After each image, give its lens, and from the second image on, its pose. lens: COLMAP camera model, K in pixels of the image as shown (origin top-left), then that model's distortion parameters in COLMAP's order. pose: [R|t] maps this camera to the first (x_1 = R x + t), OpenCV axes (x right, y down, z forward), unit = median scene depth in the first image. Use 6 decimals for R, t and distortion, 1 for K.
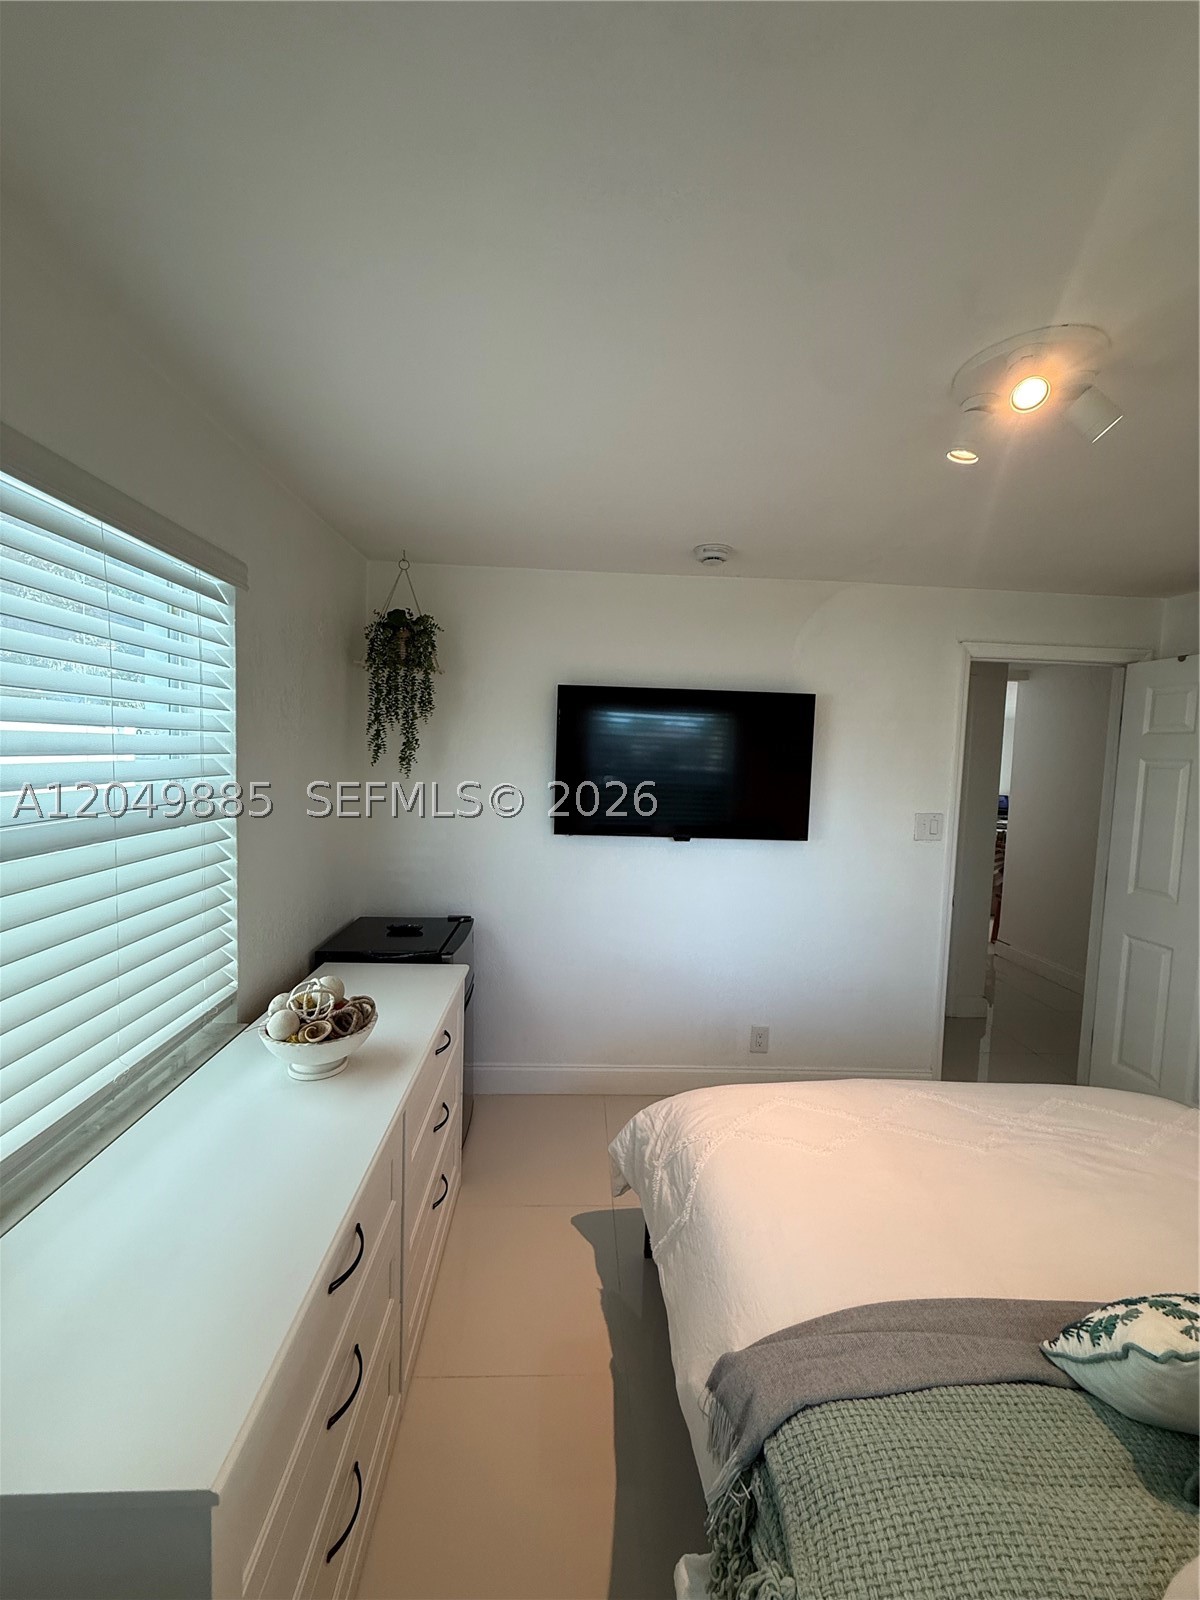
lens RADIAL K [[634.5, 0, 601.9], [0, 634.5, 796.8], [0, 0, 1]] dist [0.000657, 0.000272]
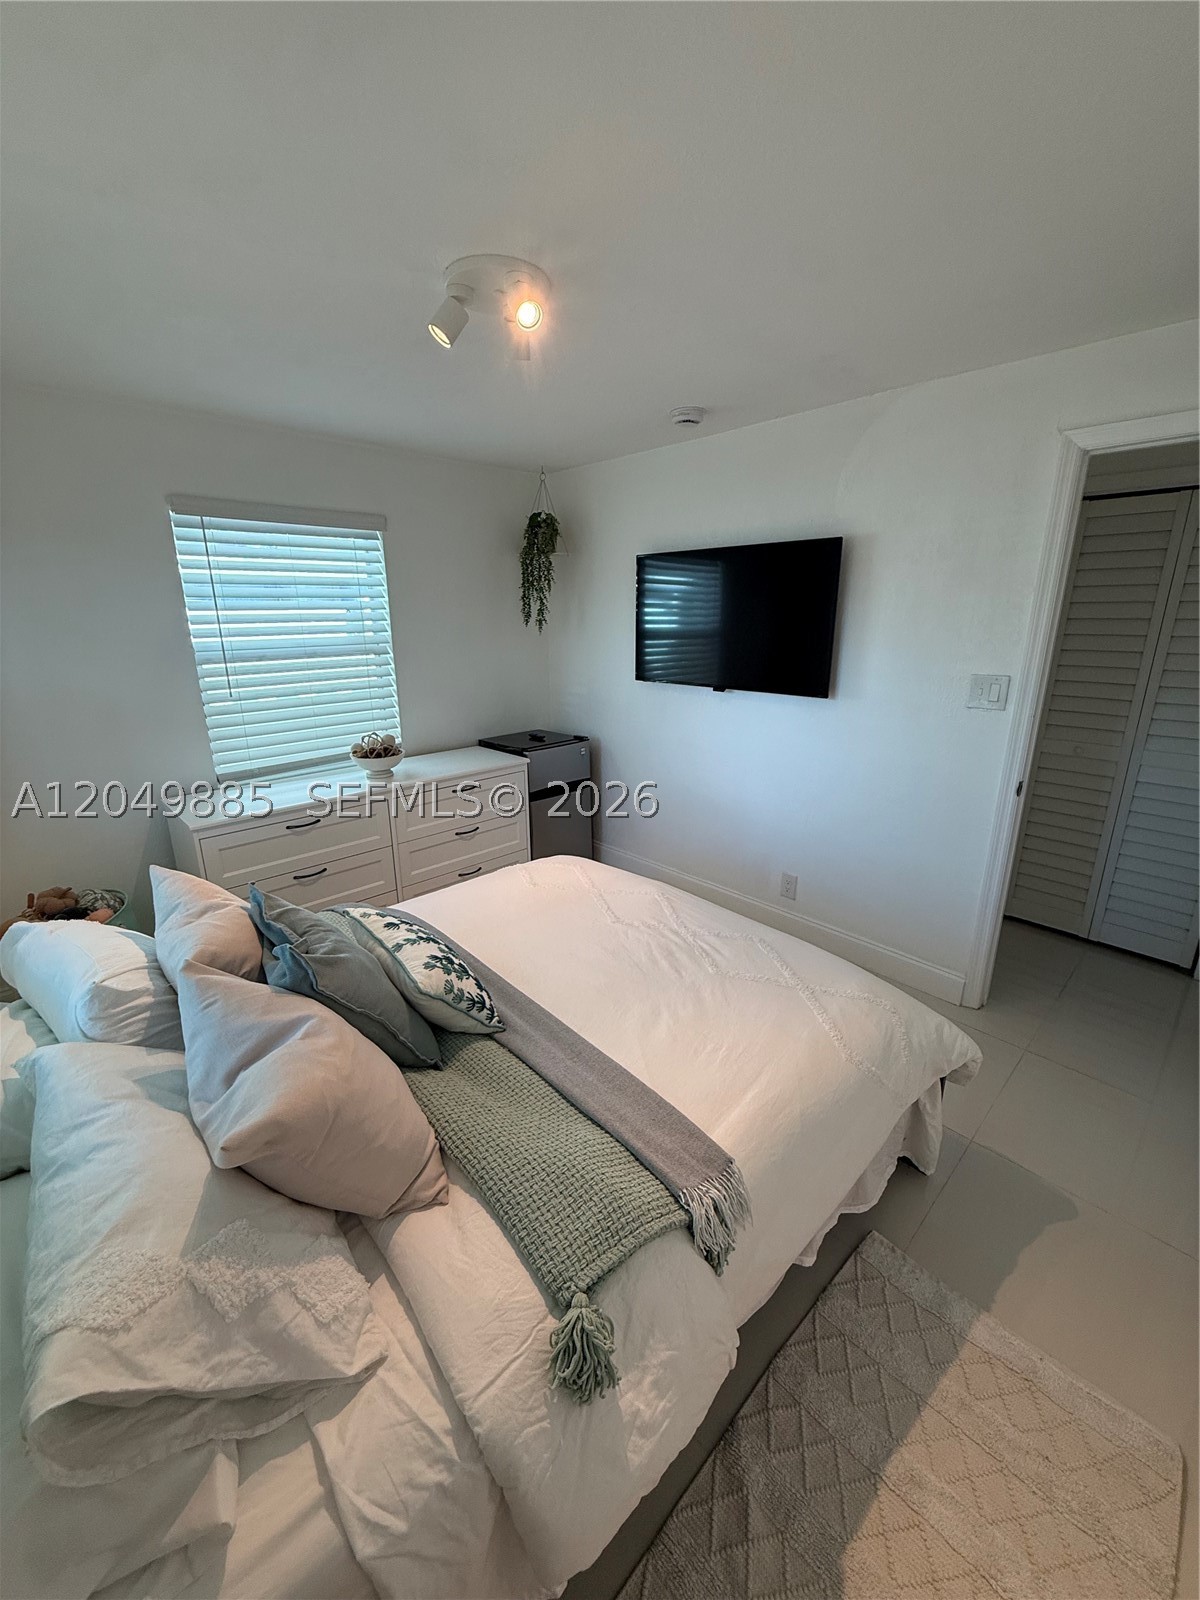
lens RADIAL K [[634.5, 0, 601.9], [0, 634.5, 796.8], [0, 0, 1]] dist [0.000657, 0.000272]
pose [[0.655850, 0.176777, -0.733901, 0.934148], [-0.024741, 0.976706, 0.213152, 0.020745], [0.754485, -0.121639, 0.644946, 0.113501]]
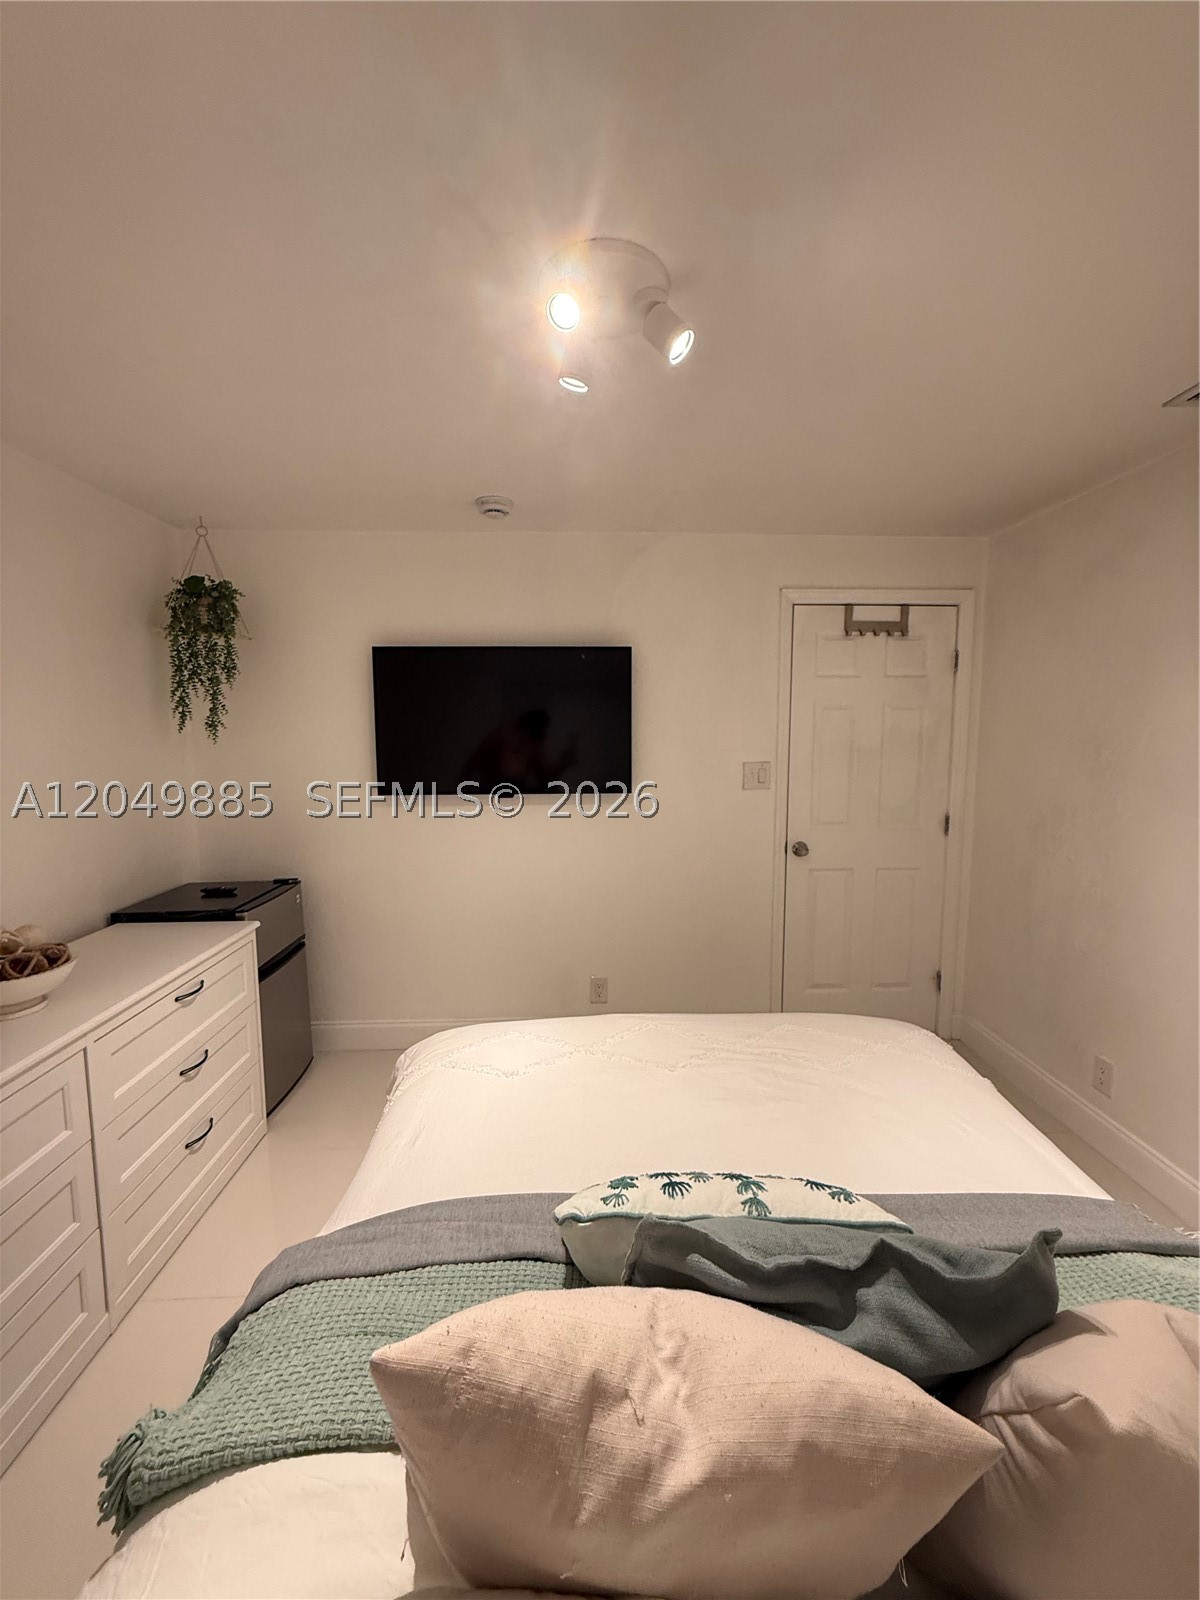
lens RADIAL K [[634.5, 0, 601.9], [0, 634.5, 796.8], [0, 0, 1]] dist [0.000657, 0.000272]
pose [[0.999277, -0.036522, -0.010579, 0.320480], [0.036836, 0.998836, 0.031151, 0.047174], [0.009429, -0.031519, 0.999459, -0.012287]]
